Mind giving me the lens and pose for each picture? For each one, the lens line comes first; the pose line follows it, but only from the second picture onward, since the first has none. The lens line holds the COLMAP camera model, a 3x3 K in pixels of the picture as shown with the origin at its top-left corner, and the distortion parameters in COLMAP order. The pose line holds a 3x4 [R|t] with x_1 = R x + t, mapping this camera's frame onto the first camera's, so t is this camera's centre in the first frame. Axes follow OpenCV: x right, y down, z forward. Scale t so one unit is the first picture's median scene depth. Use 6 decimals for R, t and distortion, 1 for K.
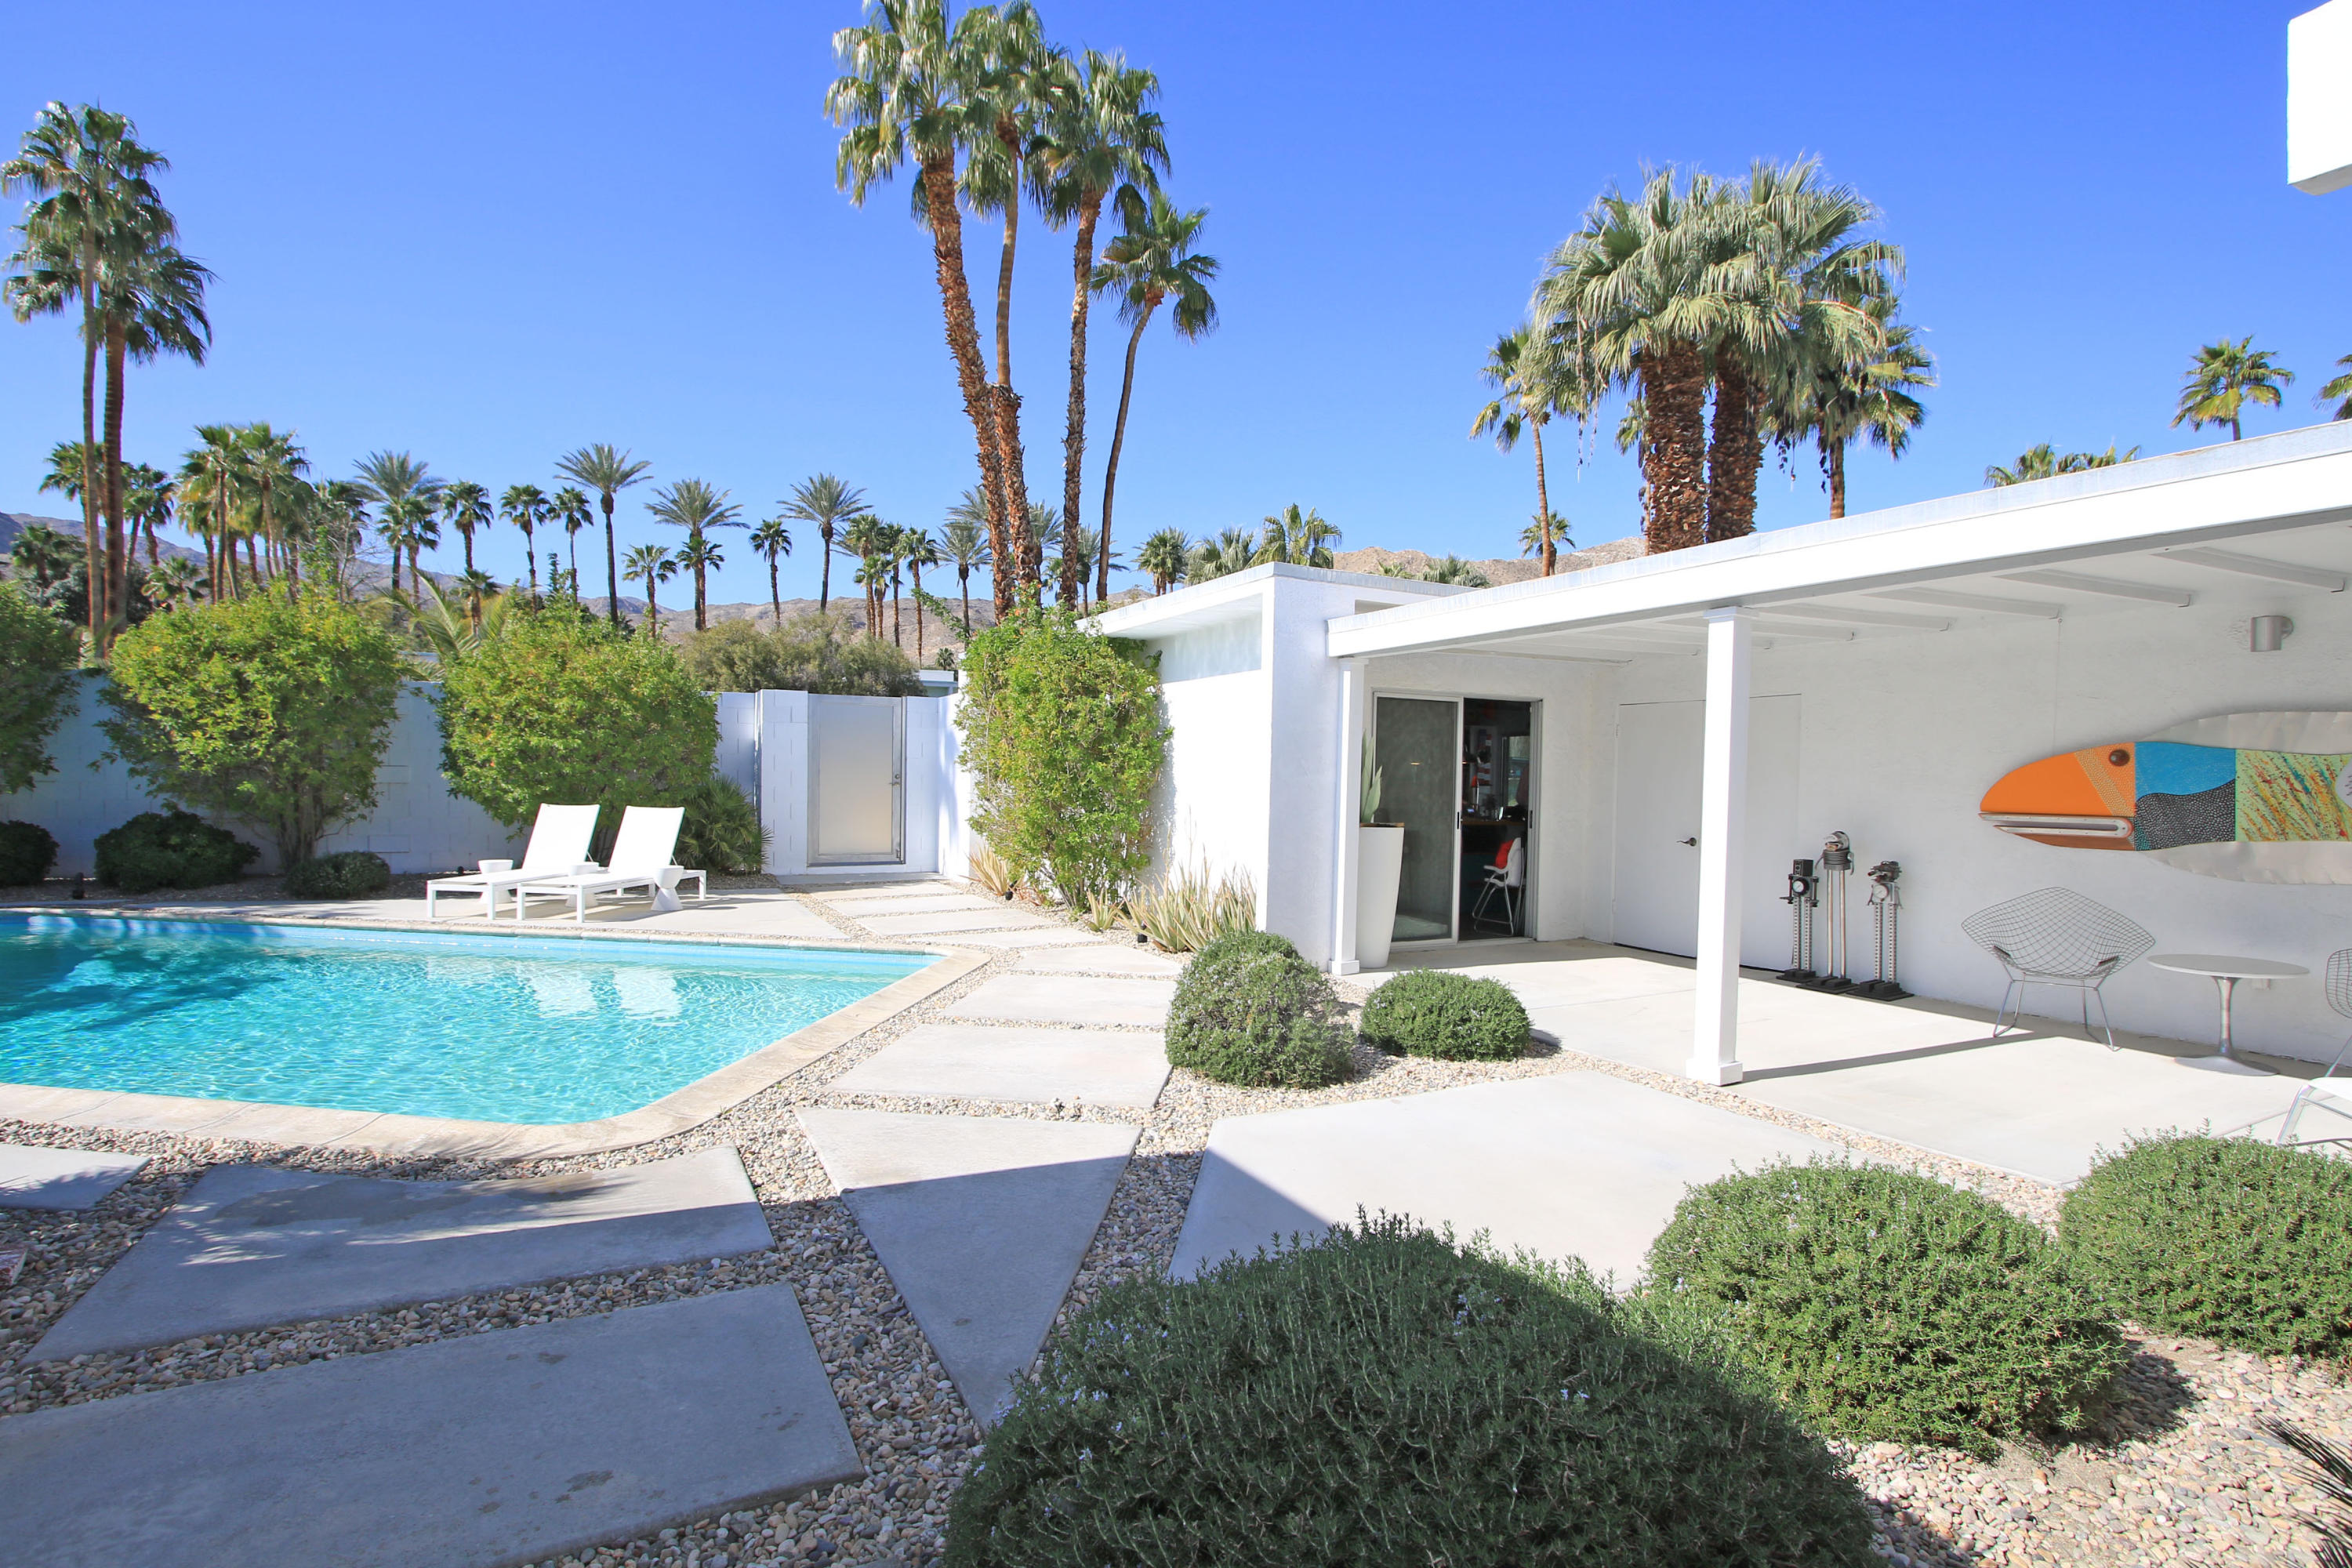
lens RADIAL K [[1133.6, 0, 1146.2], [0, 1133.6, 790.6], [0, 0, 1]] dist [-0.019041, 0.003289]
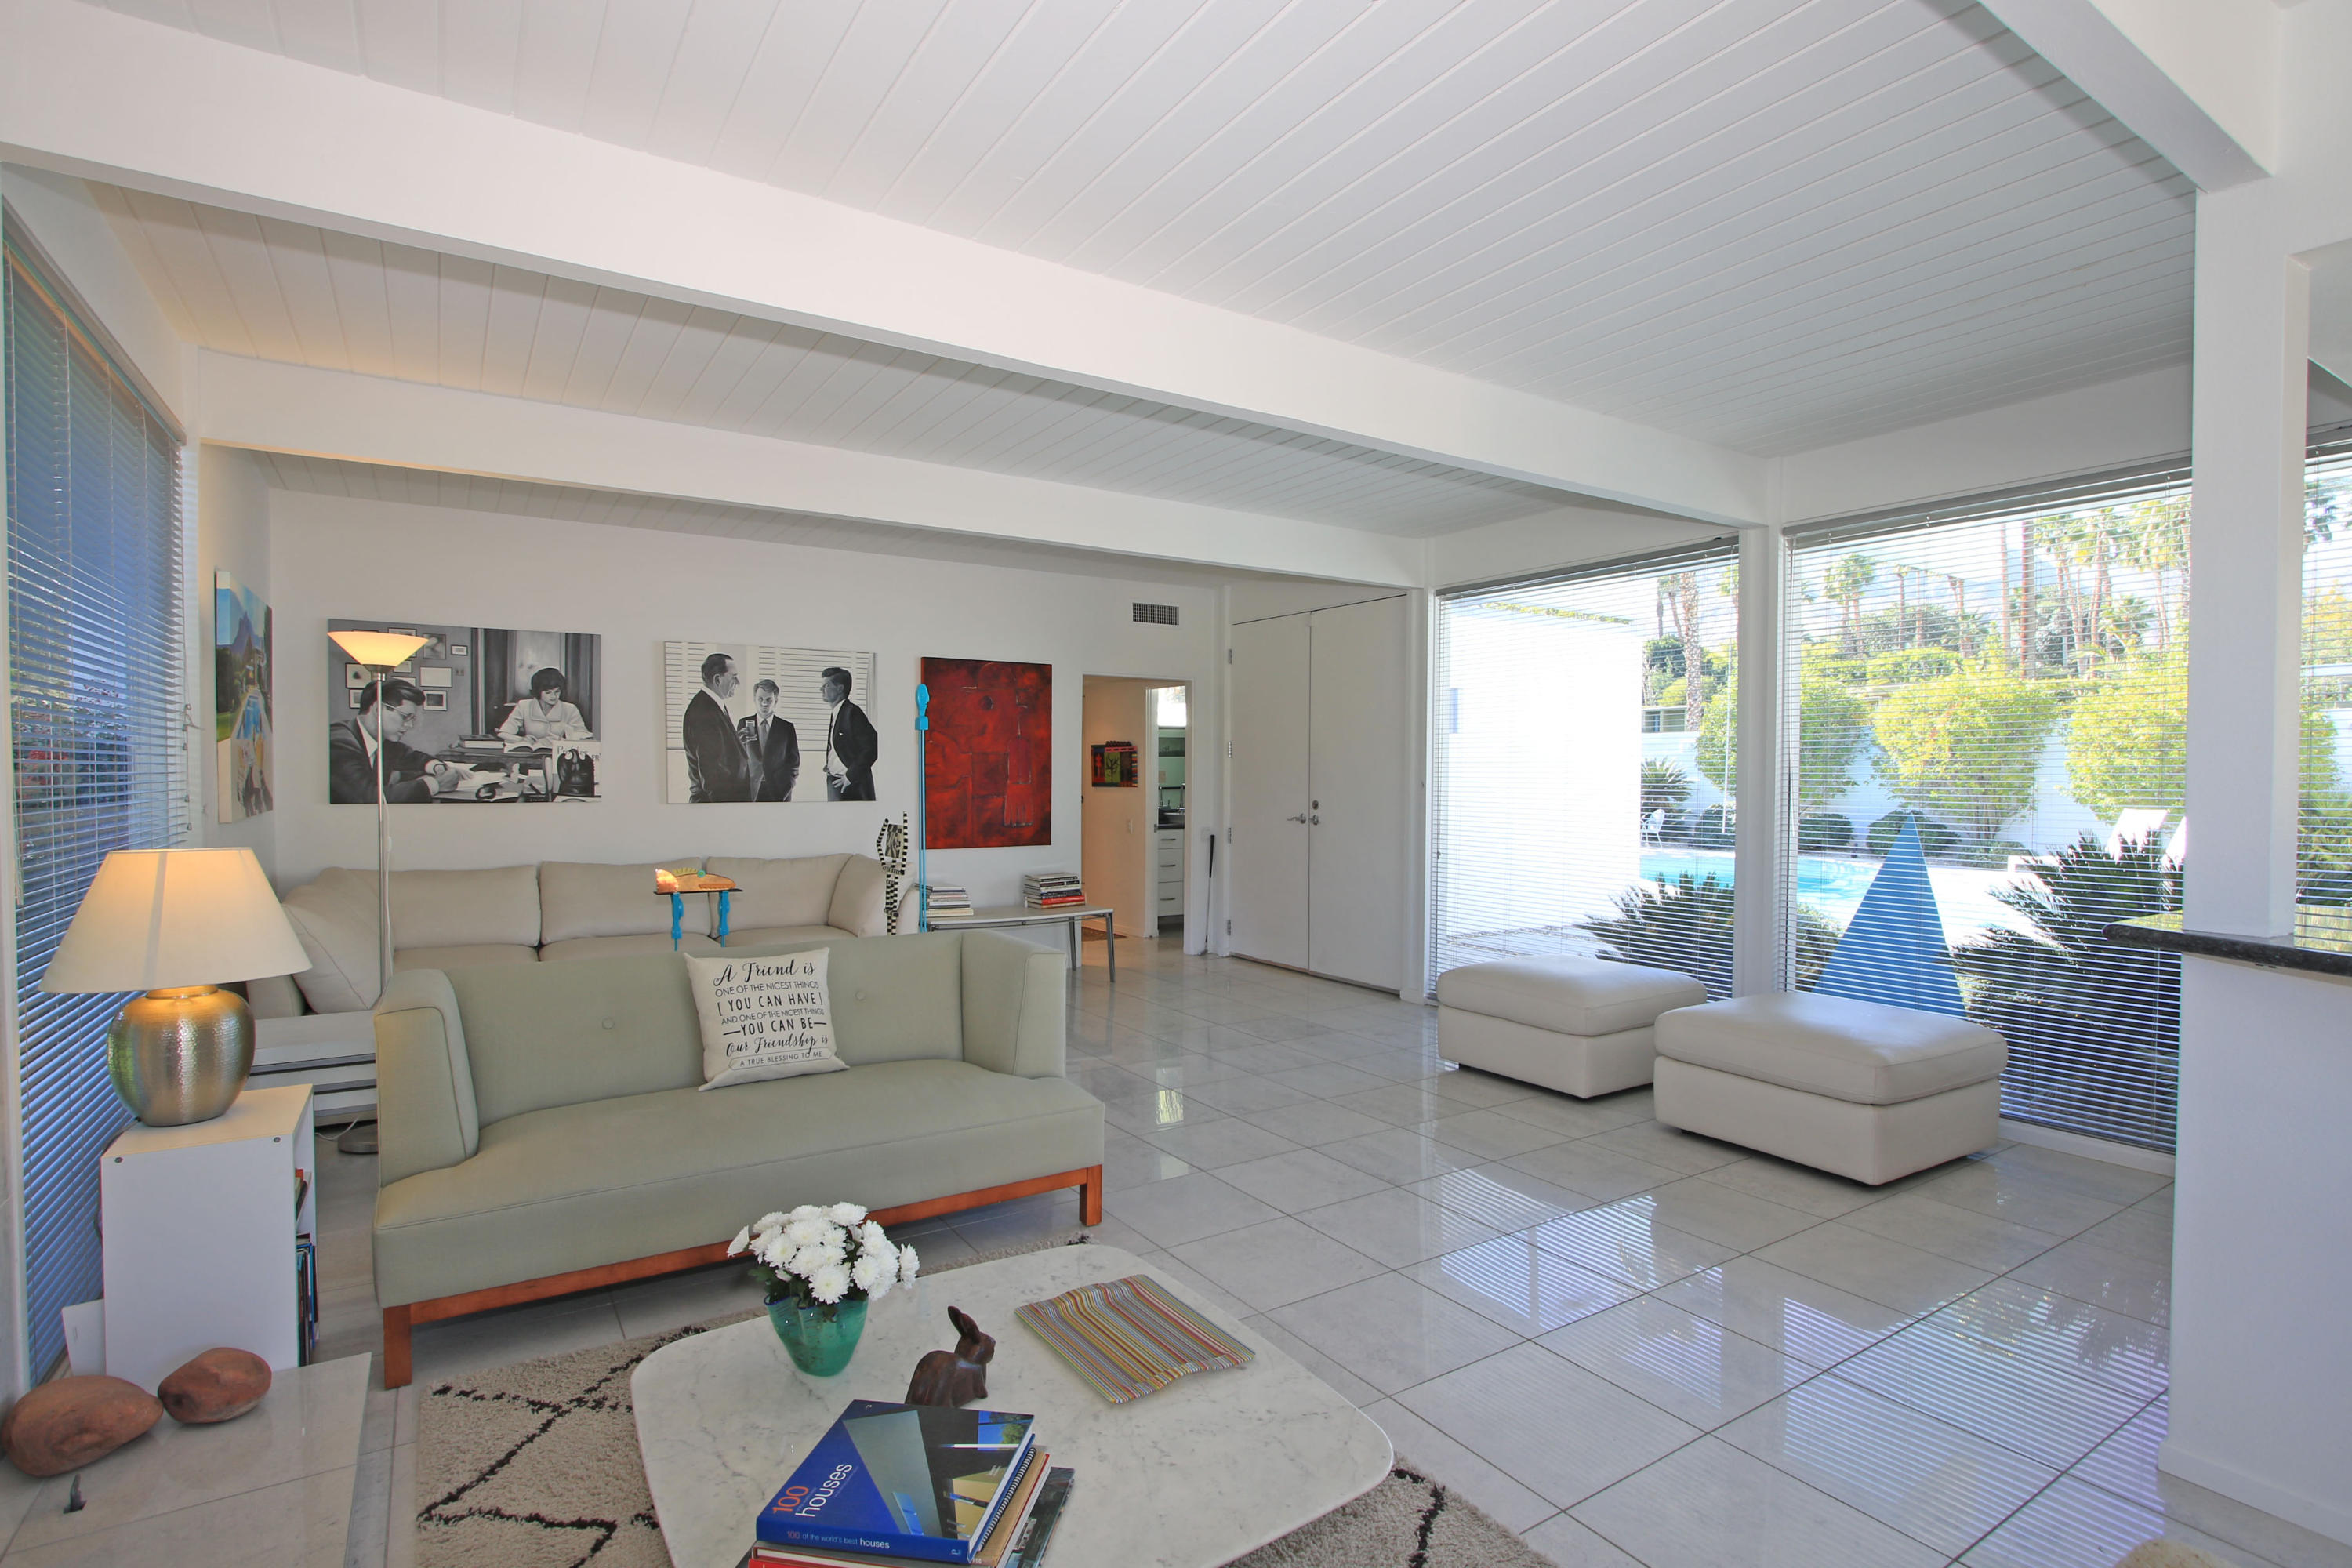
lens RADIAL K [[1141.1, 0, 1167.0], [0, 1141.1, 796.8], [0, 0, 1]] dist [-0.018099, 0.002882]
pose [[0.112595, 0.003564, -0.993635, 0.631691], [-0.015980, 0.999871, 0.001776, 0.013154], [0.993512, 0.015678, 0.112638, -0.254728]]
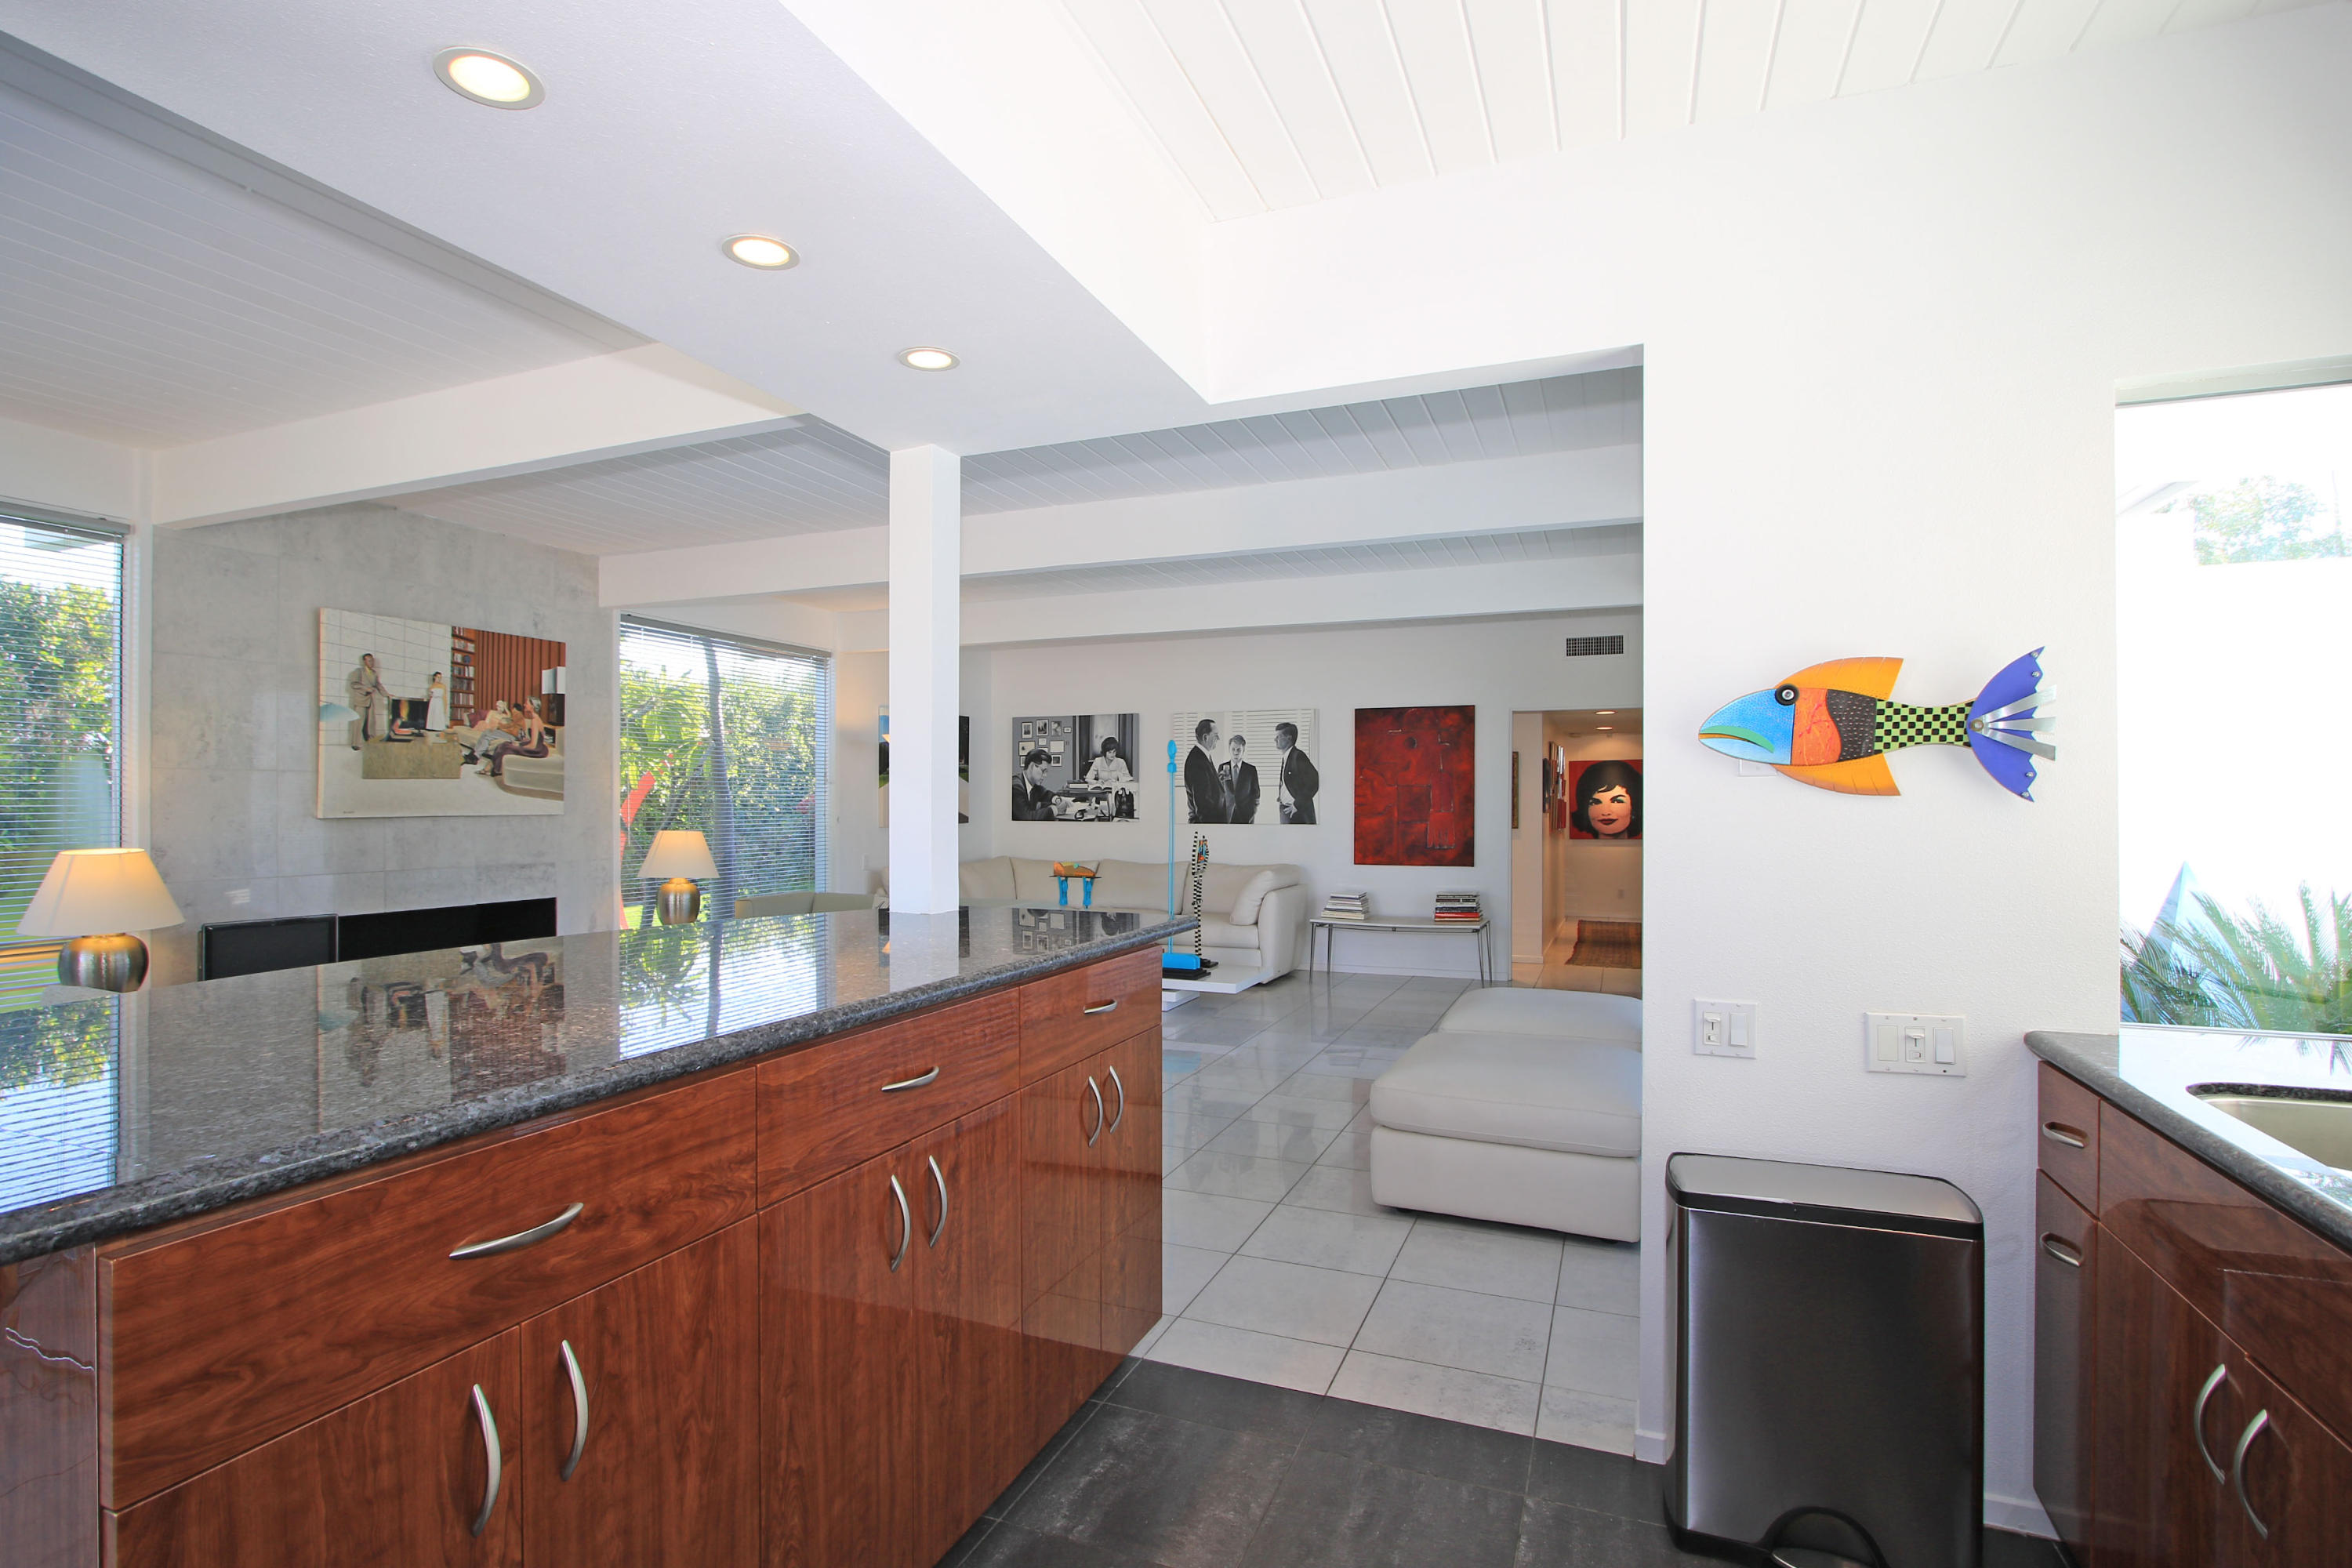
lens RADIAL K [[1133.6, 0, 1160.3], [0, 1133.6, 805.3], [0, 0, 1]] dist [-0.019041, 0.003289]
pose [[-0.751619, -0.015593, -0.659414, 0.601775], [-0.022924, 0.999734, 0.002489, 0.006642], [0.659200, 0.016988, -0.751776, 0.152575]]
